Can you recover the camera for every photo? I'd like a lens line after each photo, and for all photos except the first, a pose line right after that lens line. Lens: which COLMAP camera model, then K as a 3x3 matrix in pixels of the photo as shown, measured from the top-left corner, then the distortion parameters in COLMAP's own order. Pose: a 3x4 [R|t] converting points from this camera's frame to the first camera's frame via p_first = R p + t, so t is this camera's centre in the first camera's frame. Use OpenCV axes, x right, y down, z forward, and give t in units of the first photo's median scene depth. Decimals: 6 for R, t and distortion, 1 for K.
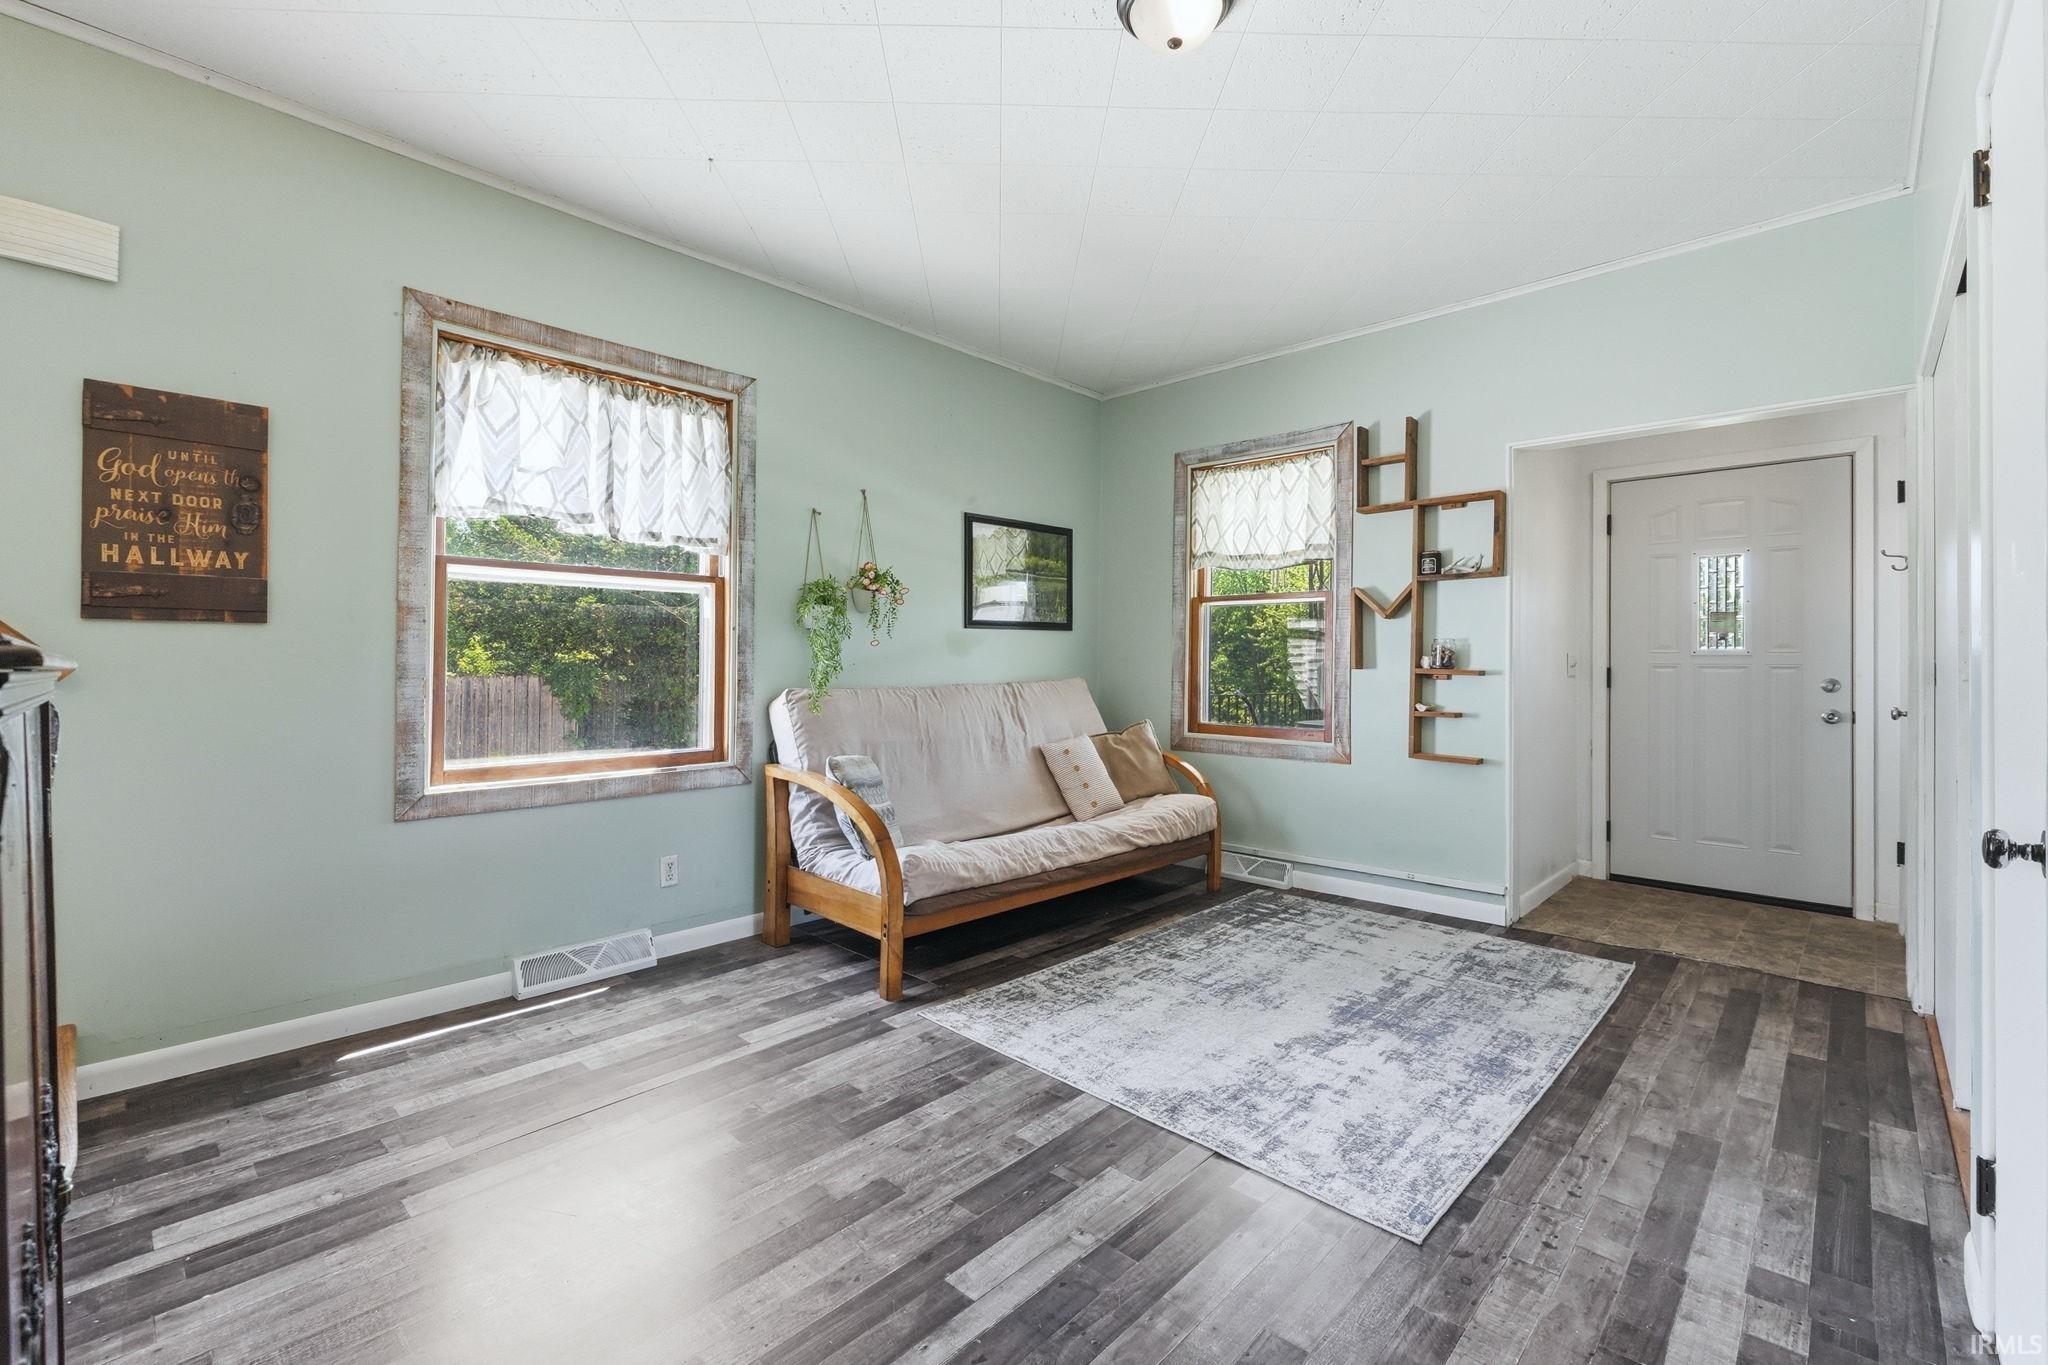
lens RADIAL K [[891.2, 0, 1049.7], [0, 891.2, 658.7], [0, 0, 1]] dist [-0.003598, 0.002041]
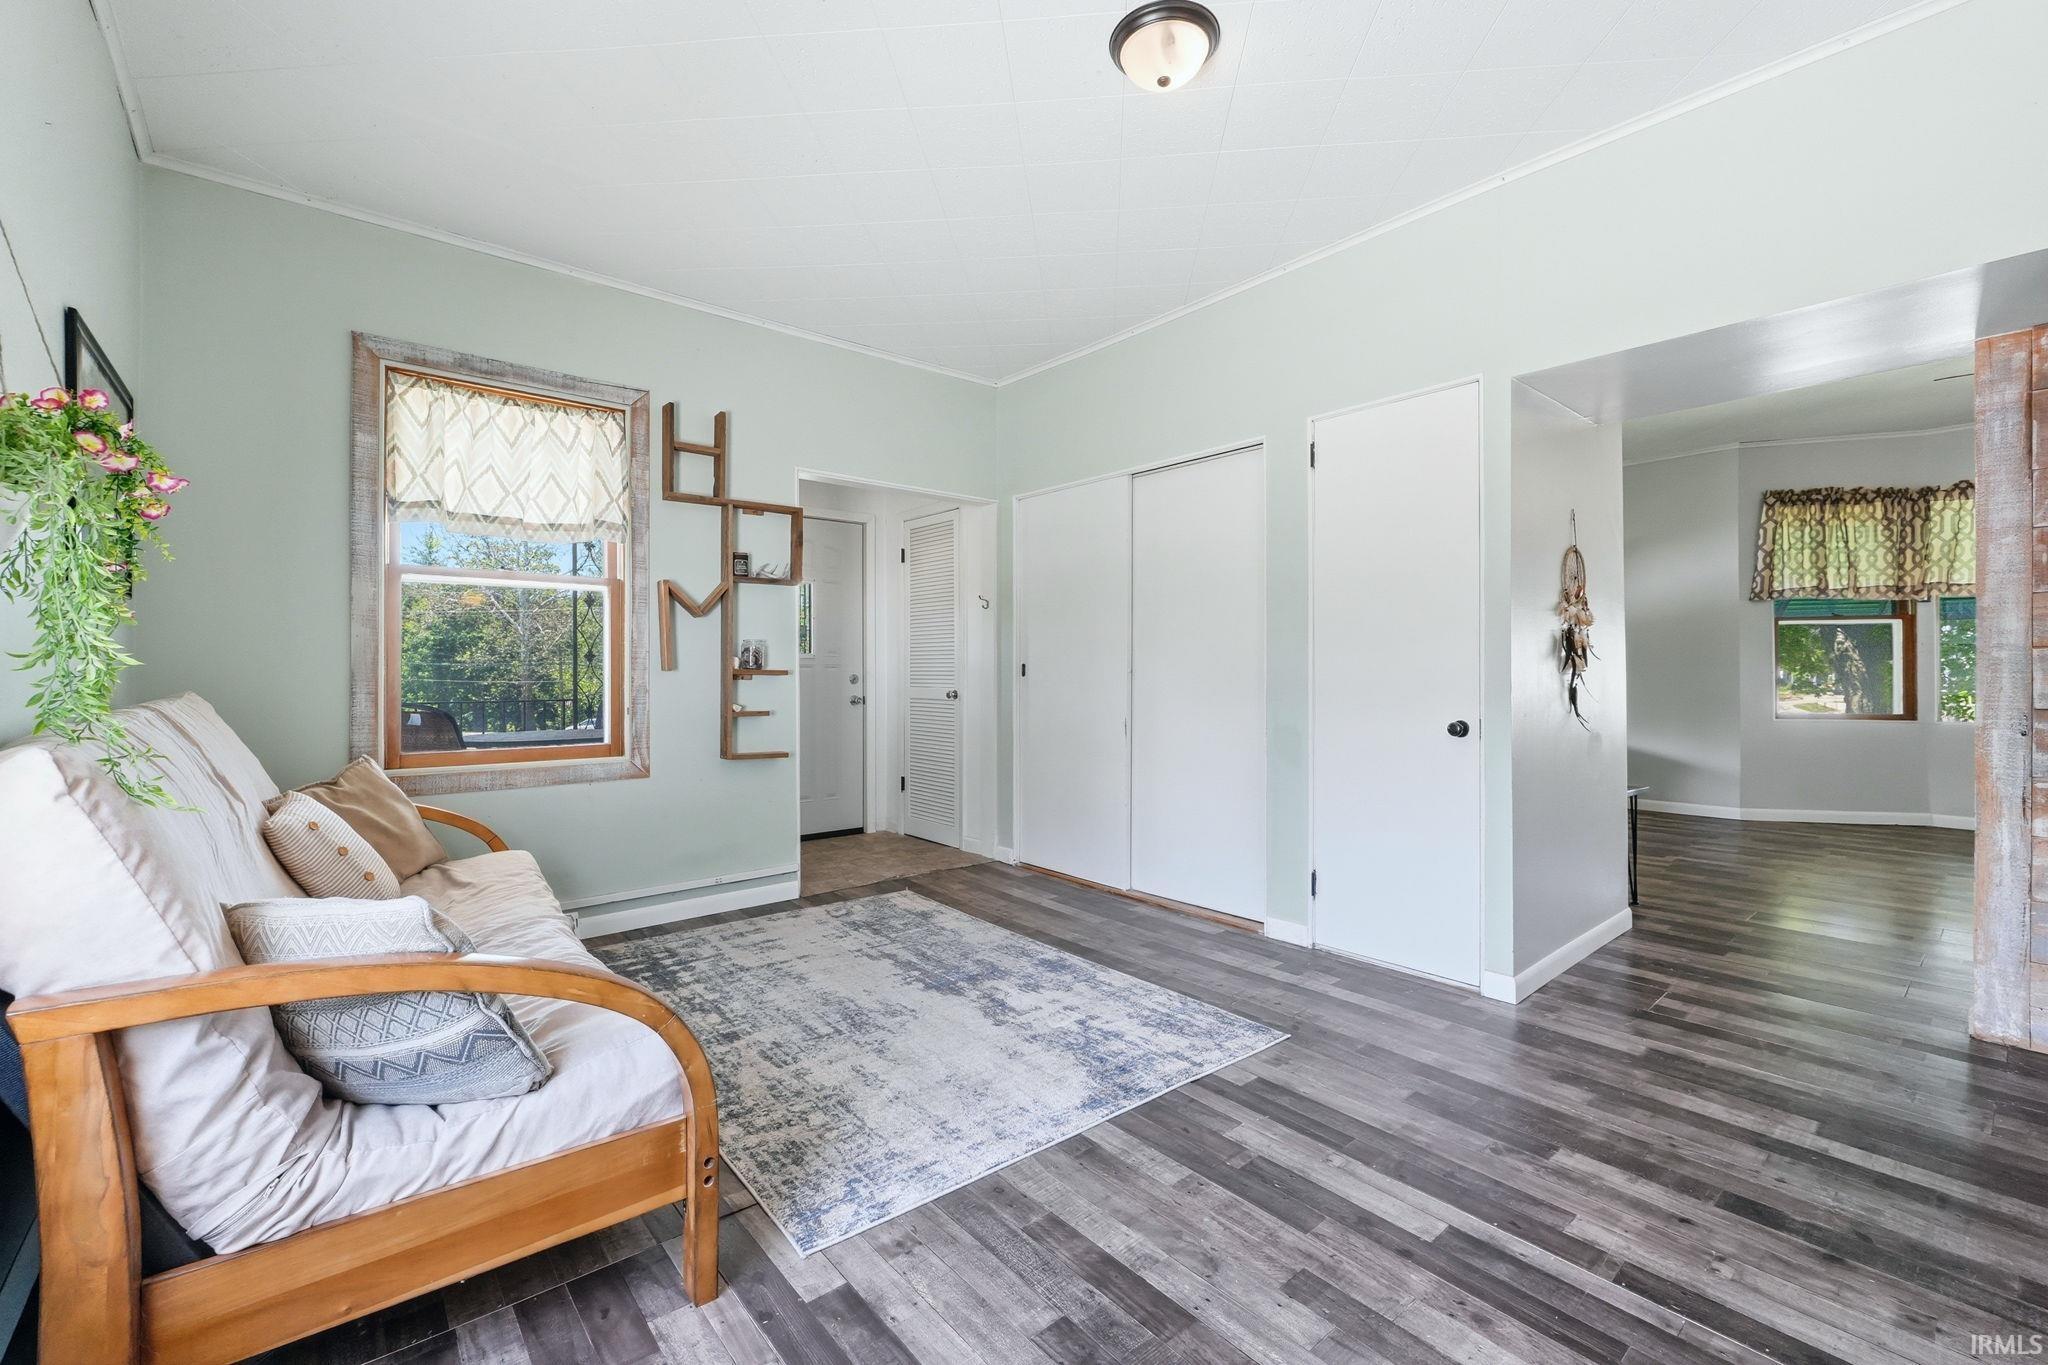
lens RADIAL K [[844.0, 0, 1026.6], [0, 844.0, 671.2], [0, 0, 1]] dist [-0.000036, 0.000722]
pose [[0.129942, -0.008385, 0.991486, -0.604872], [-0.004507, 0.999949, 0.009048, 0.004087], [-0.991511, -0.005645, 0.129898, 0.695131]]
